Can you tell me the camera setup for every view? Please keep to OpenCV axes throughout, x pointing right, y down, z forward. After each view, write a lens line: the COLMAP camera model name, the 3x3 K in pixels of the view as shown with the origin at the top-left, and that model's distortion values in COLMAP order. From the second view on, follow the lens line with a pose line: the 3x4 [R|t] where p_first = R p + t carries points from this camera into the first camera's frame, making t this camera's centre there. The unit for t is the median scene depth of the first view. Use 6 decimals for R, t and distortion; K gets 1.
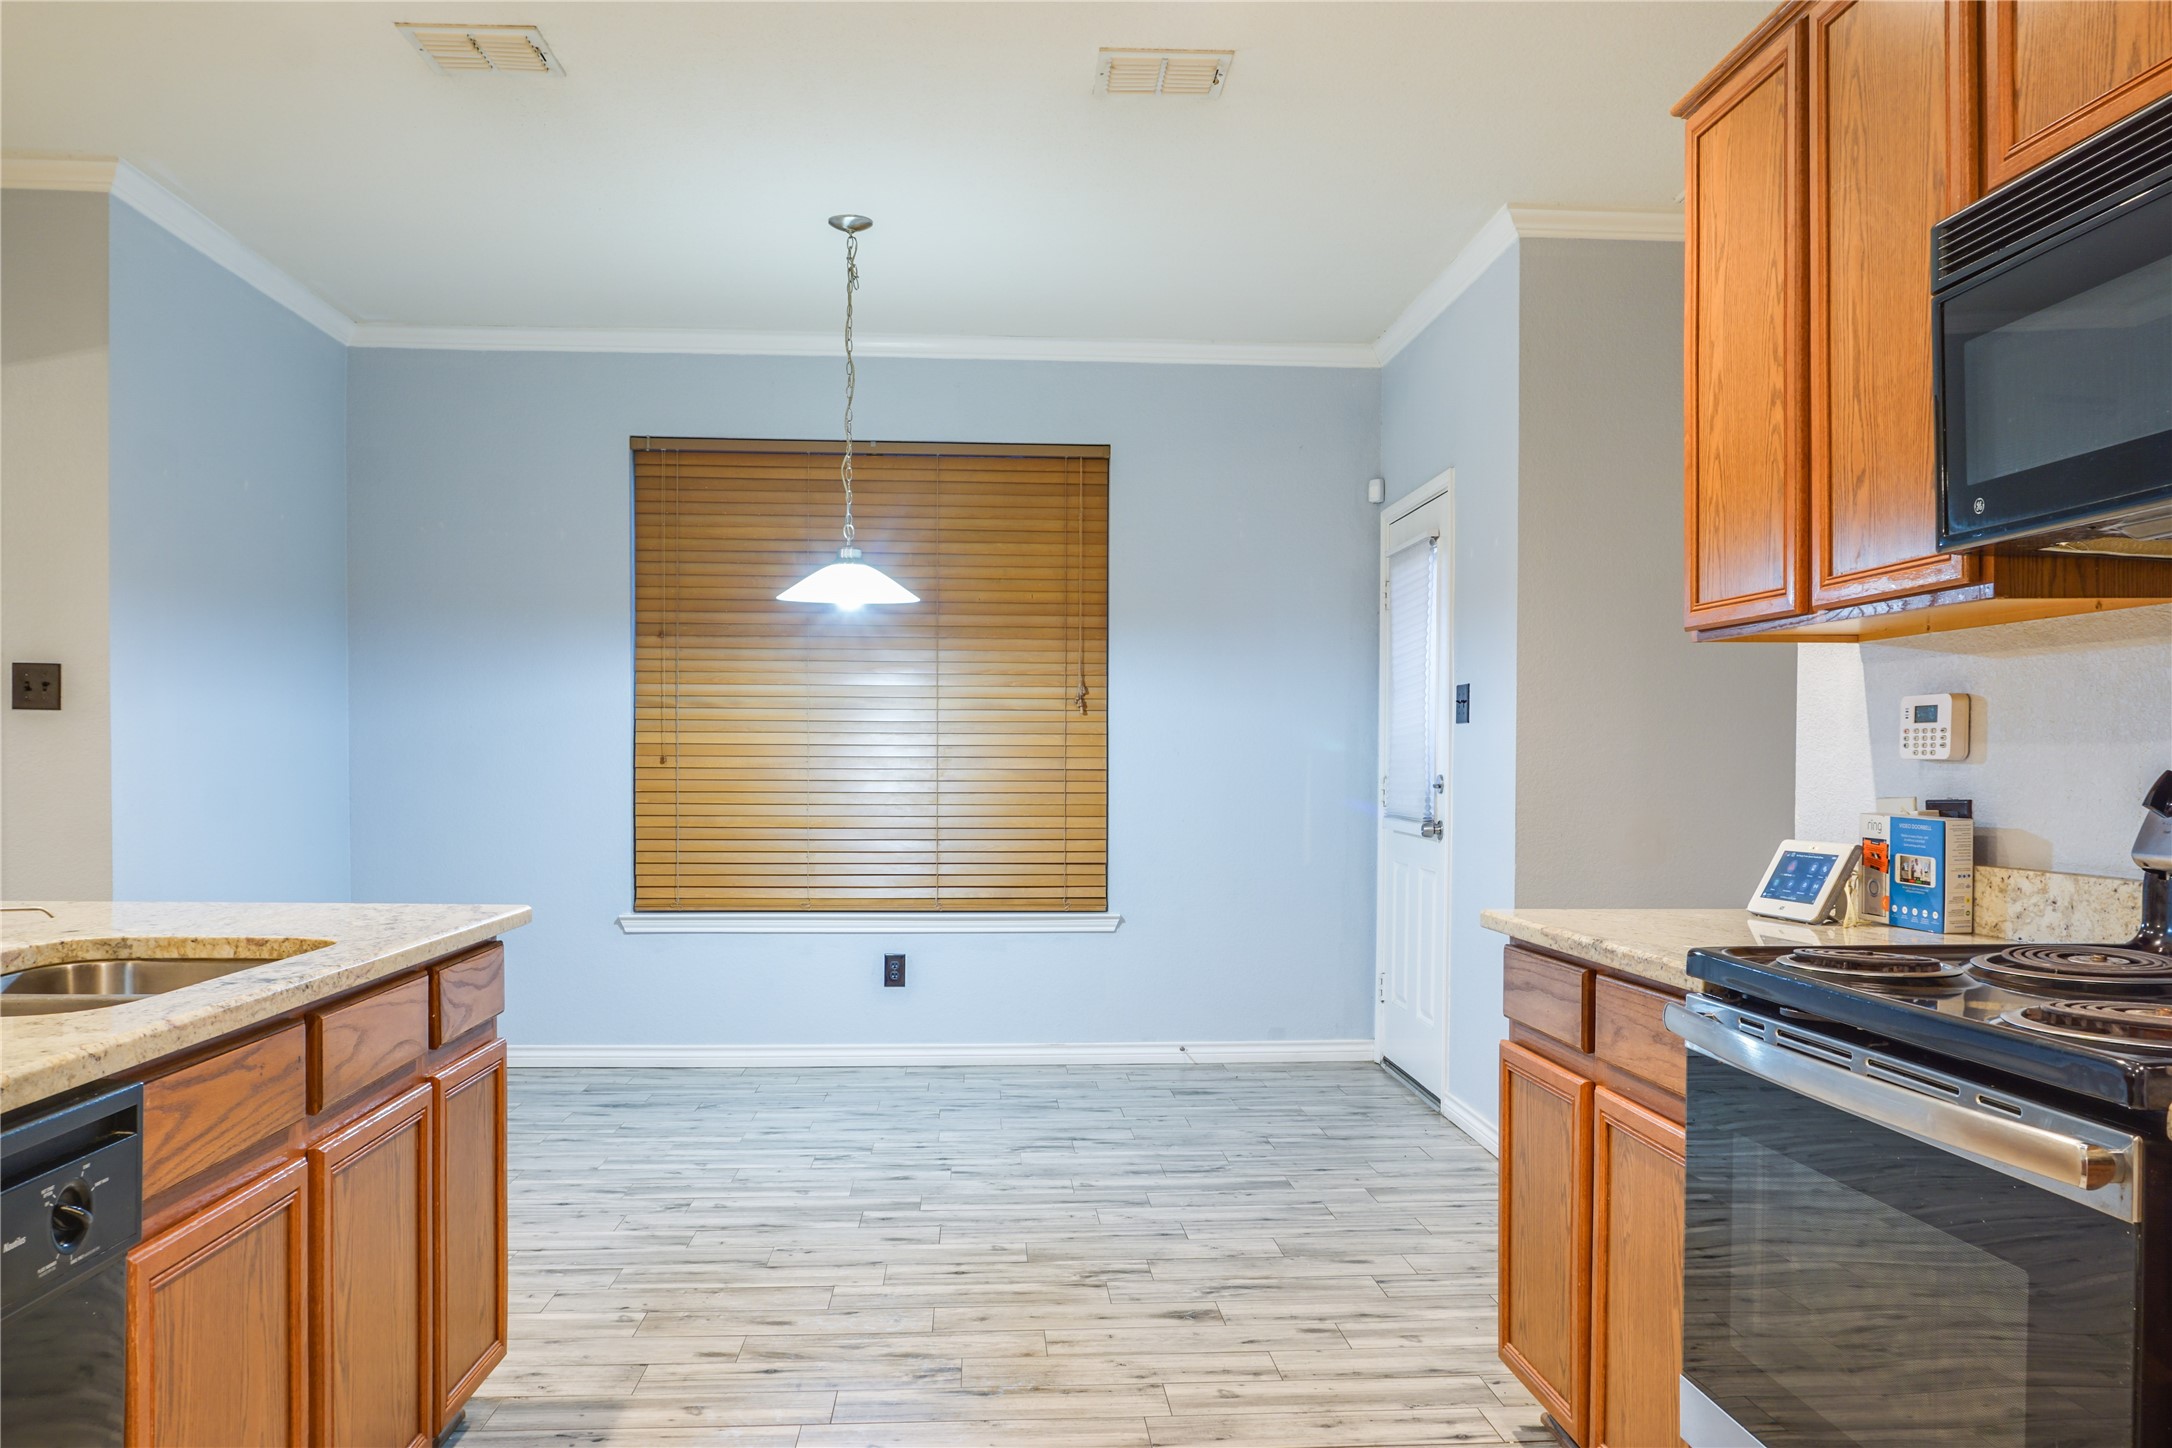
lens RADIAL K [[1590.0, 0, 1086.0], [0, 1590.0, 724.0], [0, 0, 1]] dist [-0.045283, 0.000849]
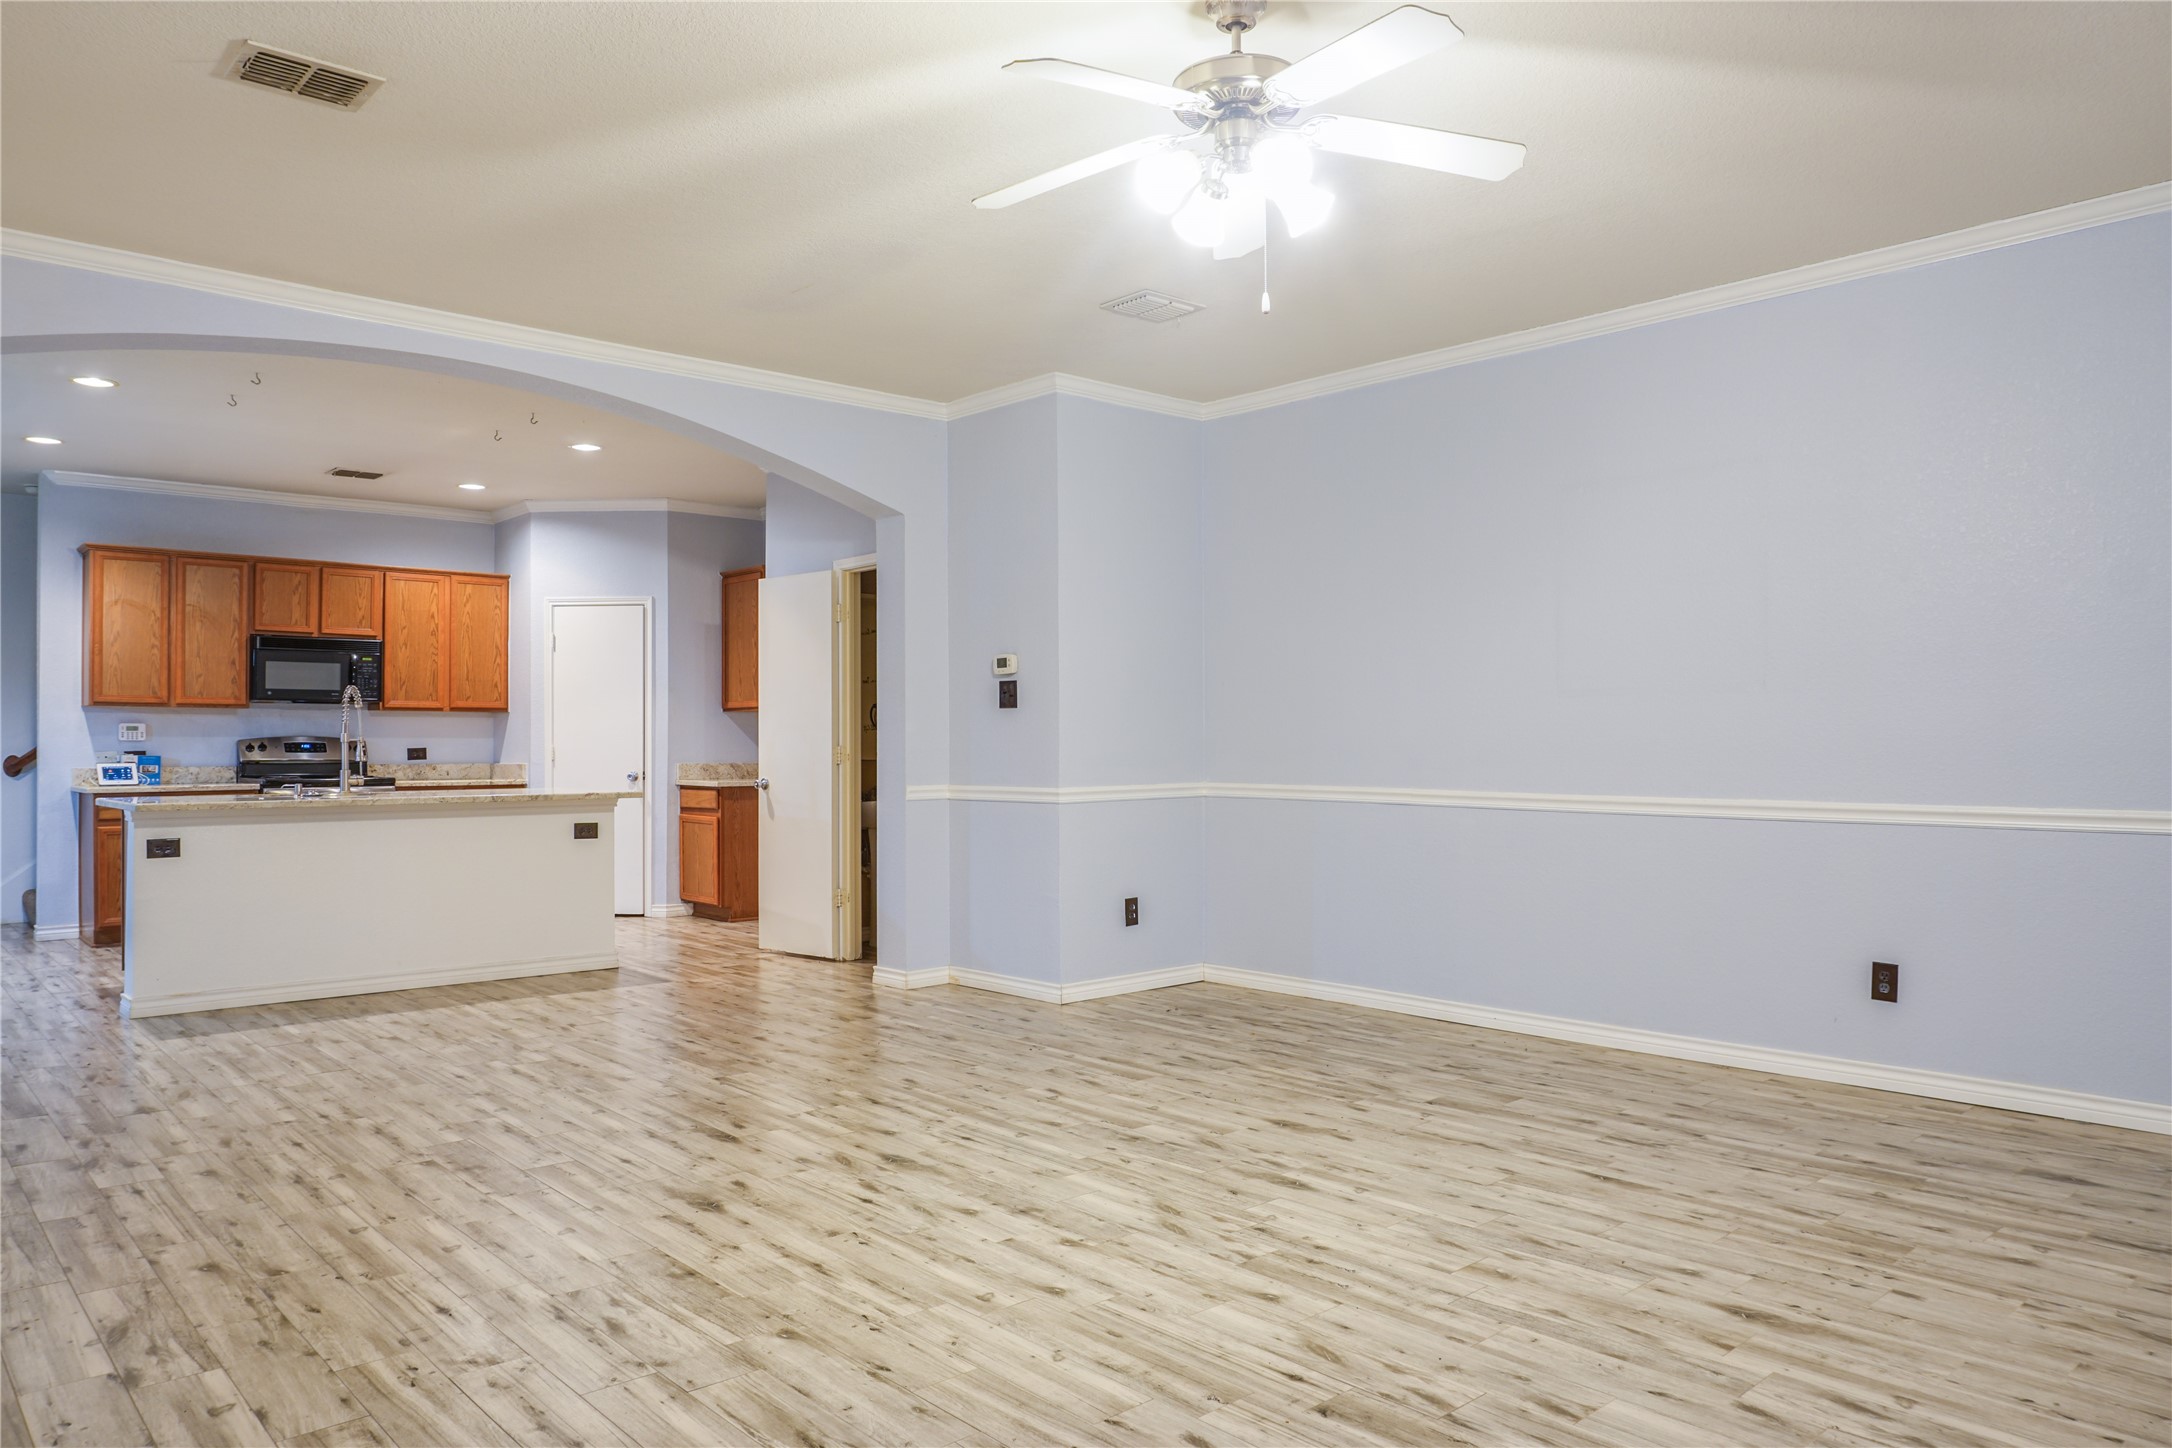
lens RADIAL K [[1456.9, 0, 1086.0], [0, 1456.9, 724.0], [0, 0, 1]] dist [-0.039115, 0.022793]
pose [[-0.621419, 0.007366, 0.783444, -1.598367], [-0.017312, 0.999583, -0.023130, 0.010873], [-0.783287, -0.027937, -0.621032, 0.592887]]
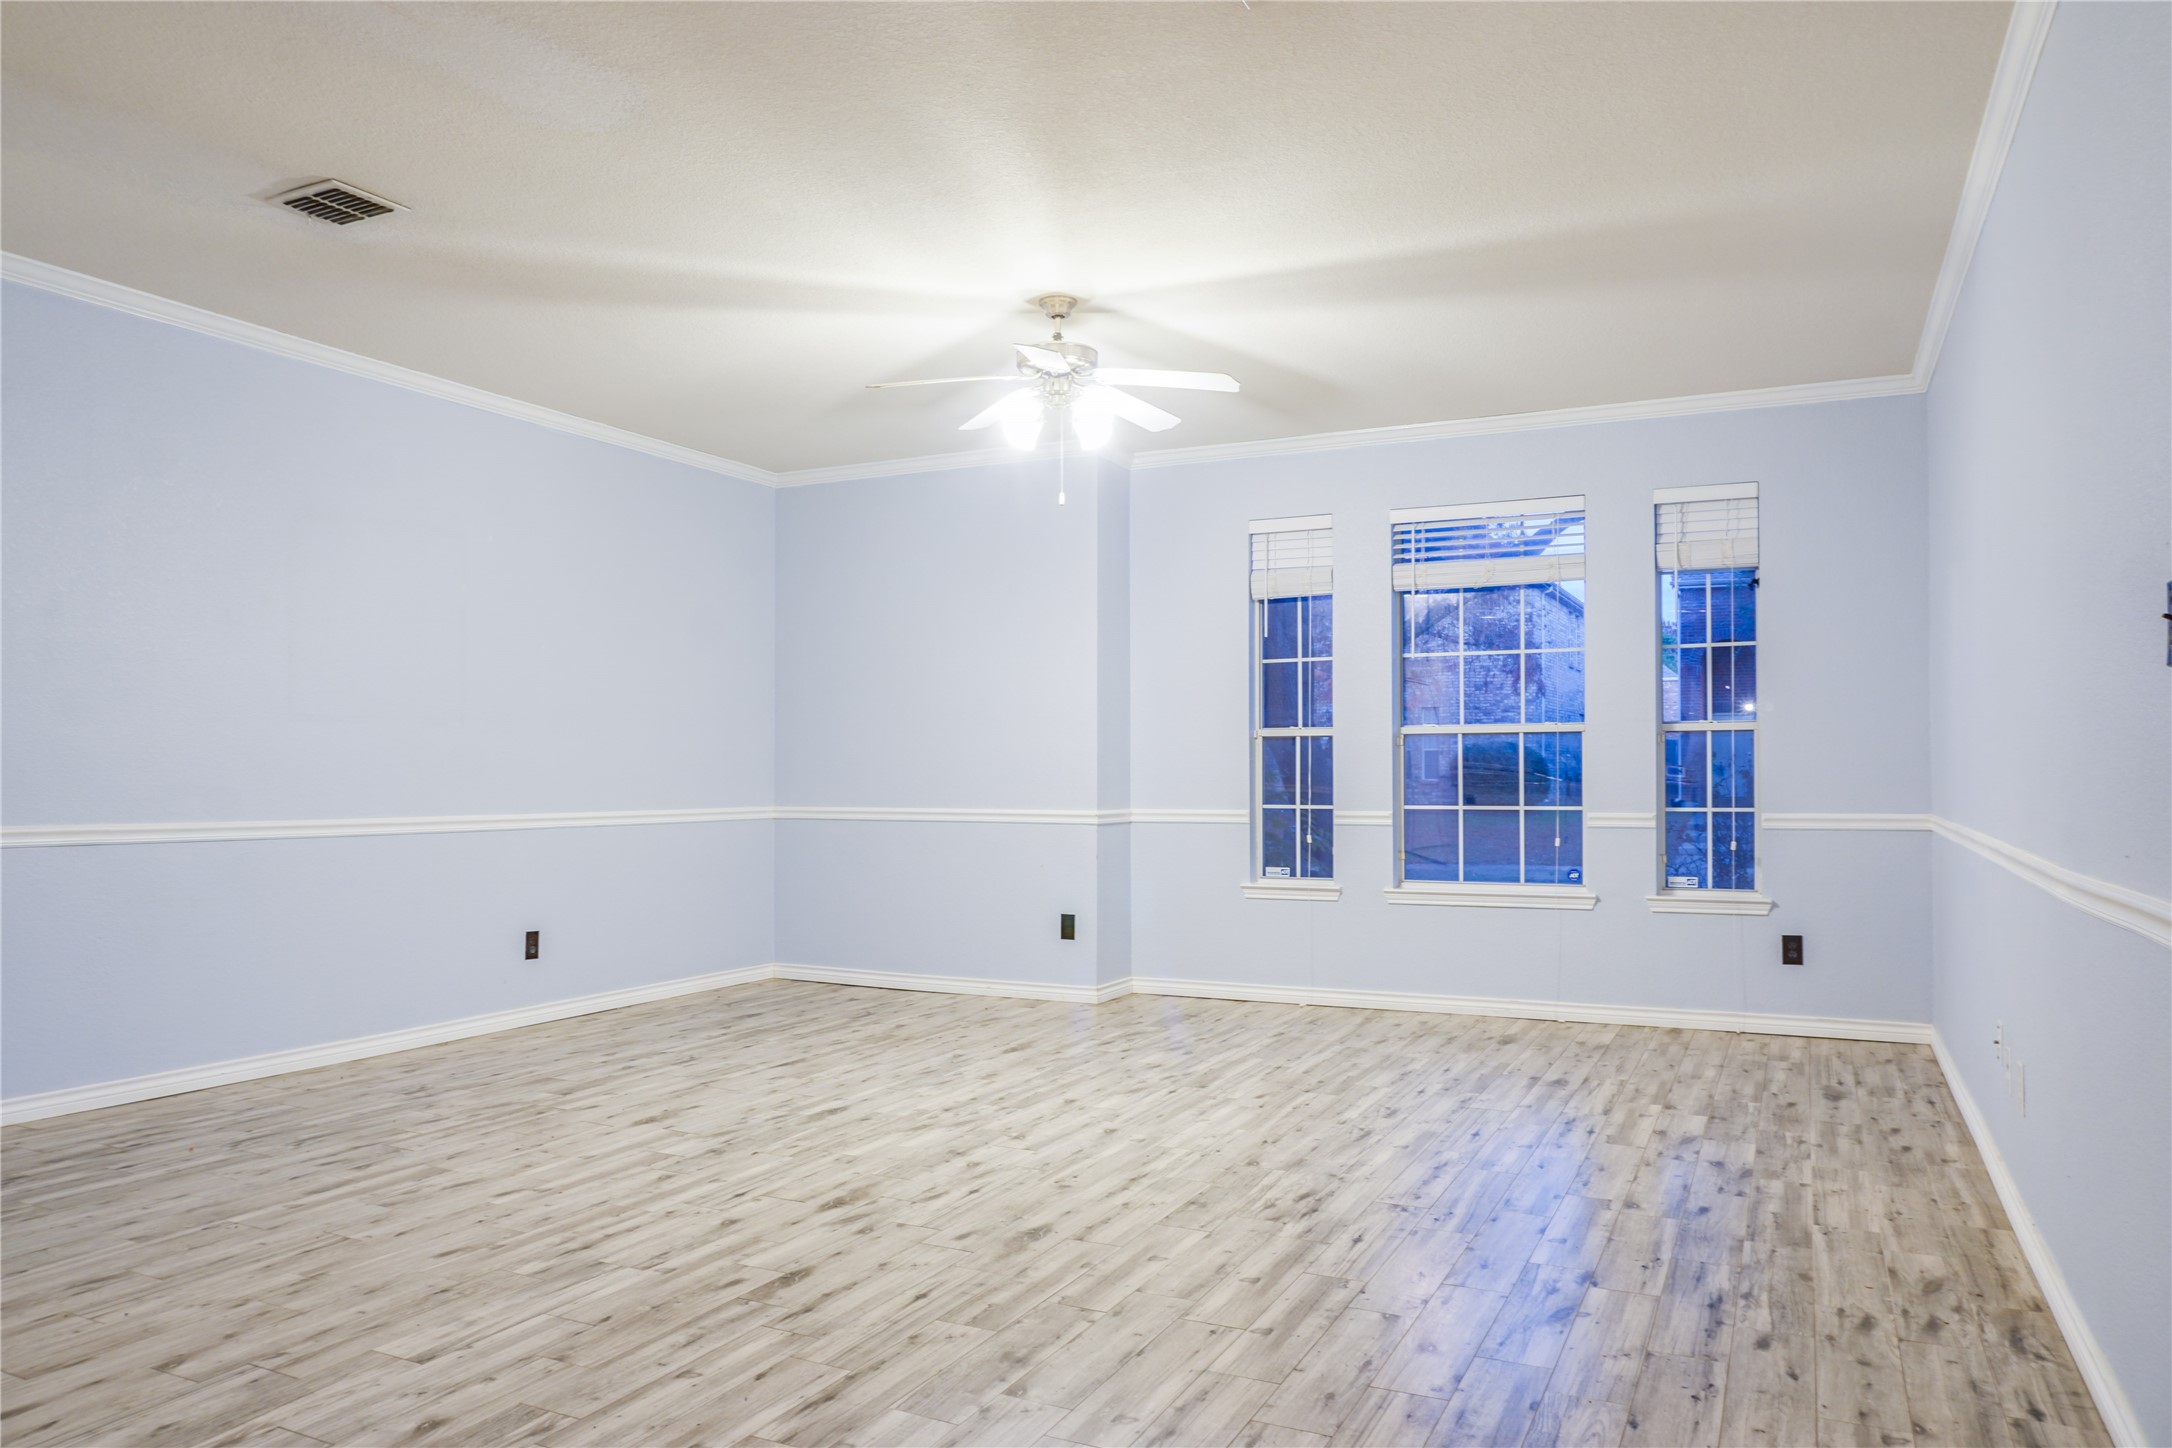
lens RADIAL K [[1456.9, 0, 1086.0], [0, 1456.9, 724.0], [0, 0, 1]] dist [-0.039115, 0.022793]
pose [[-0.500488, -0.031098, -0.865185, -0.438304], [0.015622, 0.998868, -0.044940, 0.018638], [0.865603, -0.036008, -0.499435, 0.664351]]
